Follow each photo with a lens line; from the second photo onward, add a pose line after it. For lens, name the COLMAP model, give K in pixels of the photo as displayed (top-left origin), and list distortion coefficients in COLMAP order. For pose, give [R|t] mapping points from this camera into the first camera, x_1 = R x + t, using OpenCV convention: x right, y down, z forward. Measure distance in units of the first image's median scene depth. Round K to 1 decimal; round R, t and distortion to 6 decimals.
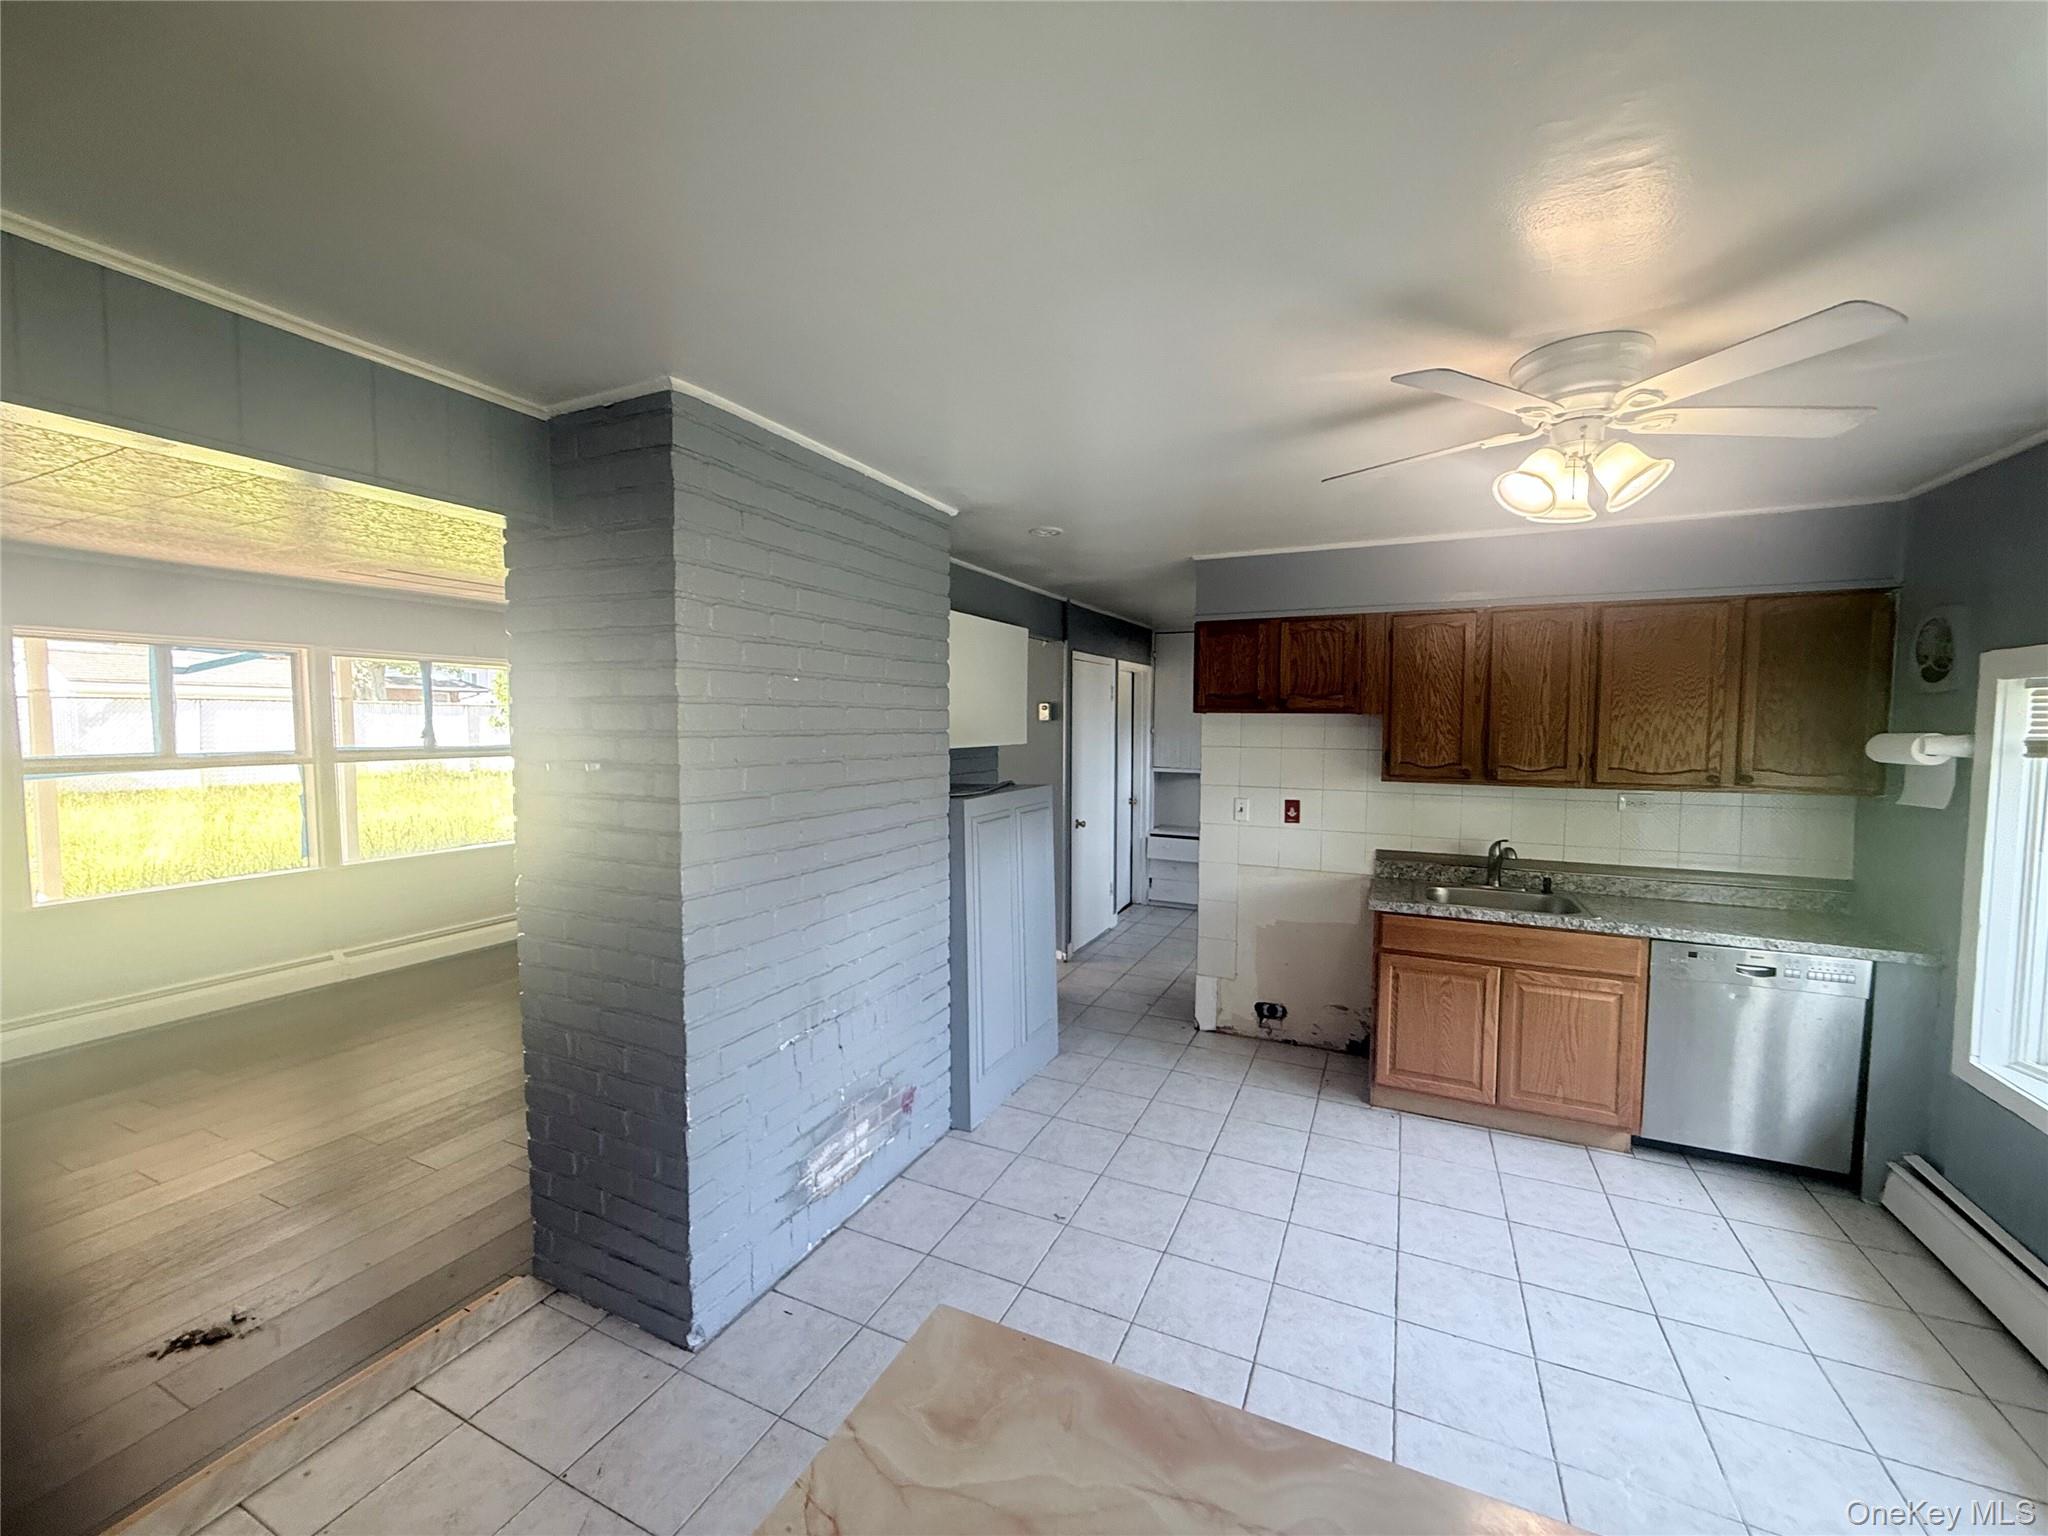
lens RADIAL K [[814.8, 0, 1021.4], [0, 814.8, 764.3], [0, 0, 1]] dist [0.000983, 0.000244]
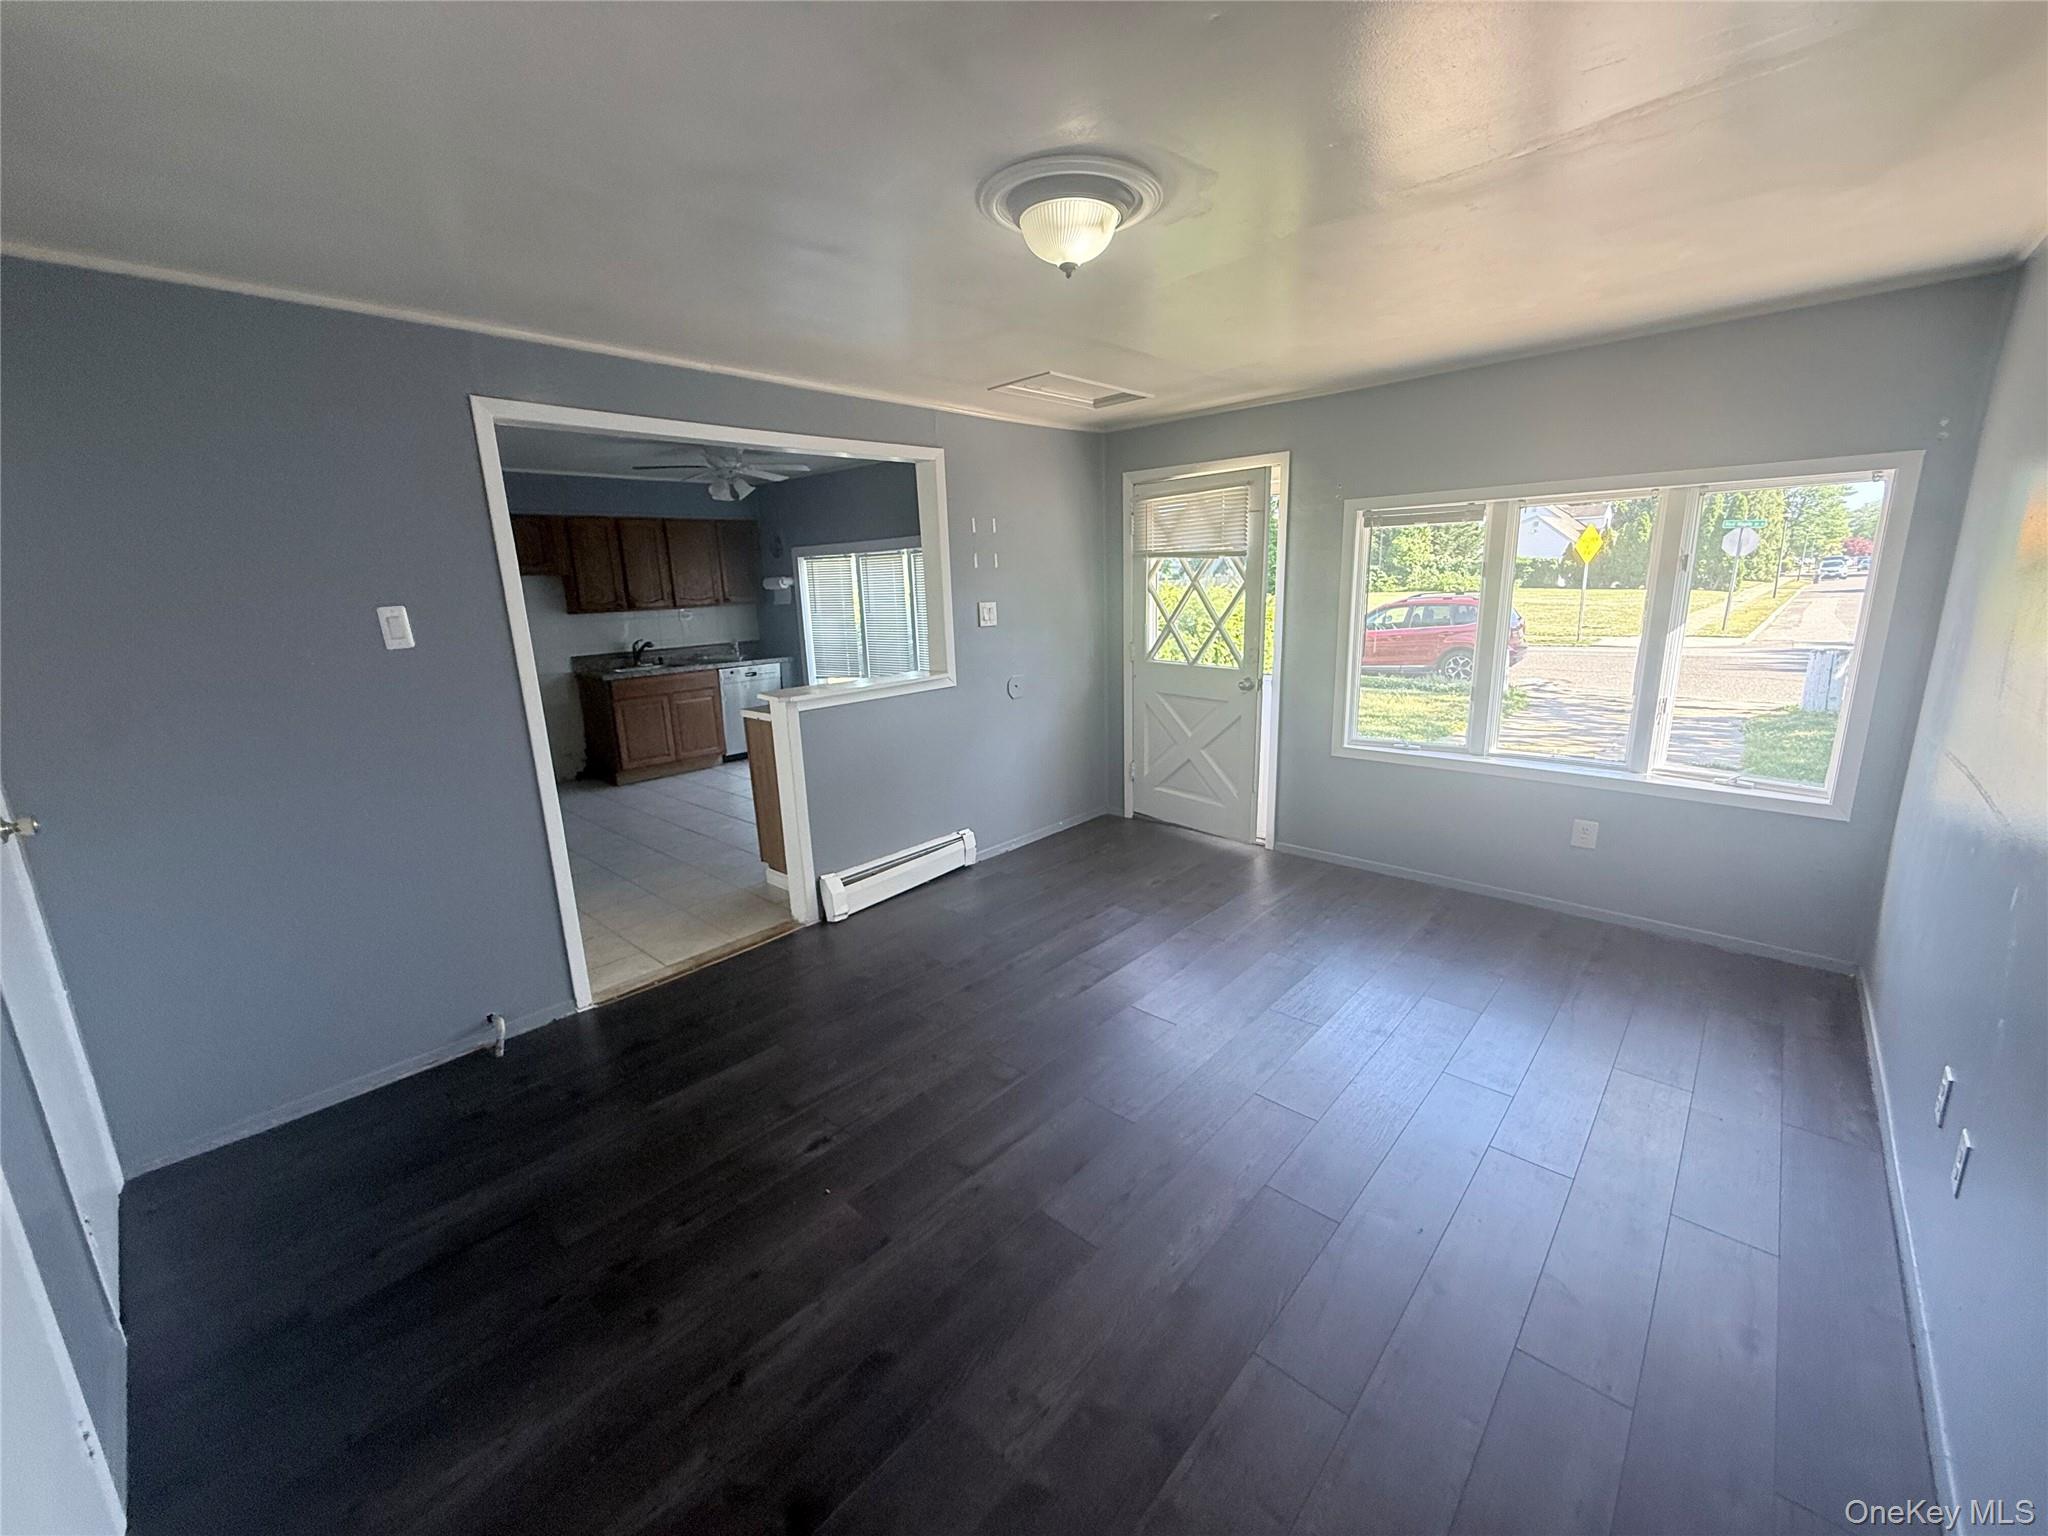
lens RADIAL K [[814.8, 0, 1027.5], [0, 814.8, 760.6], [0, 0, 1]] dist [0.000983, 0.000244]
pose [[0.300949, -0.239867, 0.922981, -1.018796], [0.079652, 0.970791, 0.226321, 0.005300], [-0.950308, 0.005406, 0.311264, -0.499137]]
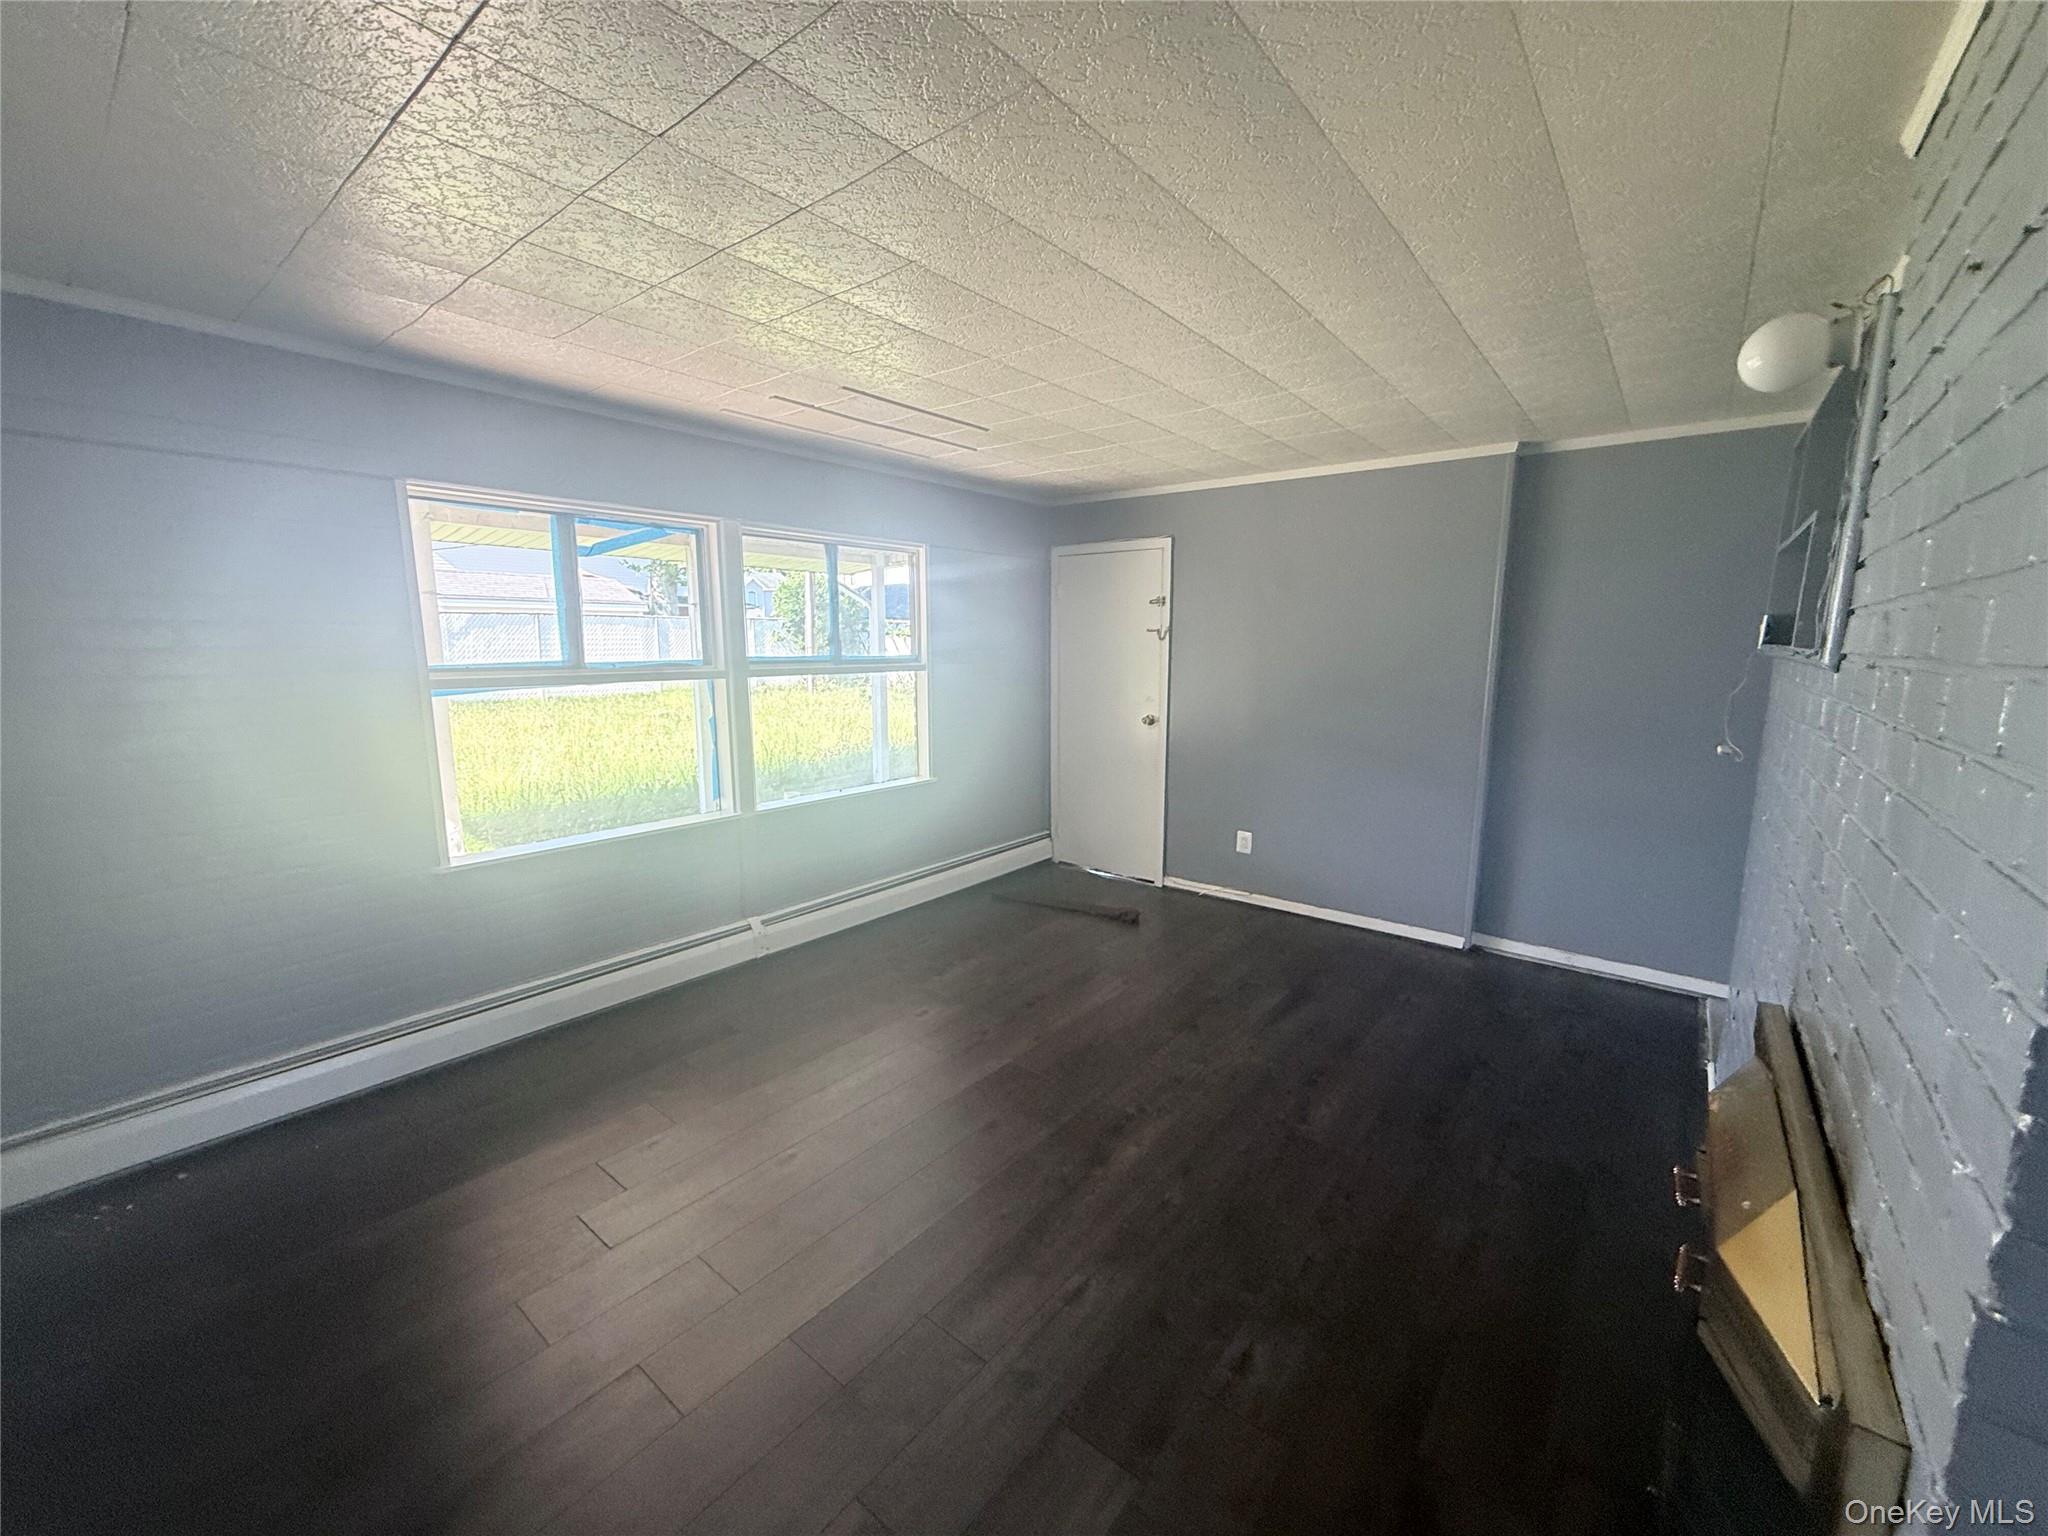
lens RADIAL K [[814.8, 0, 1022.7], [0, 814.8, 758.2], [0, 0, 1]] dist [0.000983, 0.000244]
pose [[0.972023, 0.031392, -0.232778, -0.573904], [-0.009706, 0.995551, 0.093725, -0.000079], [0.234685, -0.088844, 0.968003, 0.441387]]
